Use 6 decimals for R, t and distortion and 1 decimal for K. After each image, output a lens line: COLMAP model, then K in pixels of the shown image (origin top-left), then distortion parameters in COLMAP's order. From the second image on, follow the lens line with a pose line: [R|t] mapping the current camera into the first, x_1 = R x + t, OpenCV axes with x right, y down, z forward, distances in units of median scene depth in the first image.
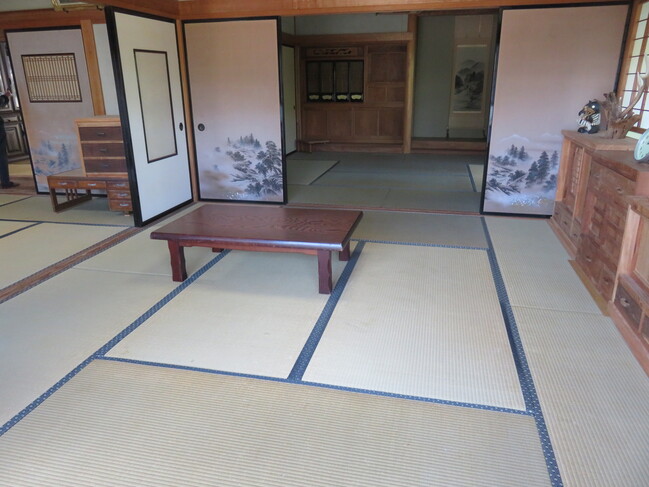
lens RADIAL K [[481.6, 0, 324.5], [0, 481.6, 243.5], [0, 0, 1]] dist [-0.011061, -0.004935]
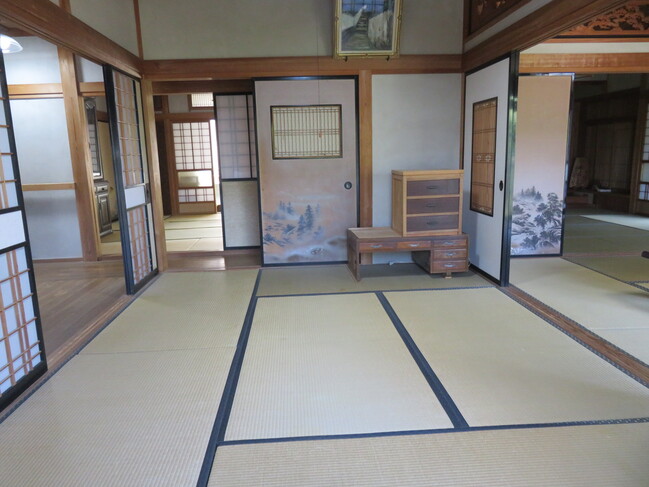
lens RADIAL K [[481.6, 0, 324.5], [0, 481.6, 243.5], [0, 0, 1]] dist [-0.011061, -0.004935]
pose [[0.960788, -0.059414, 0.270842, -0.480447], [0.098255, 0.986344, -0.132178, -0.014136], [-0.259290, 0.153607, 0.953506, 0.109945]]
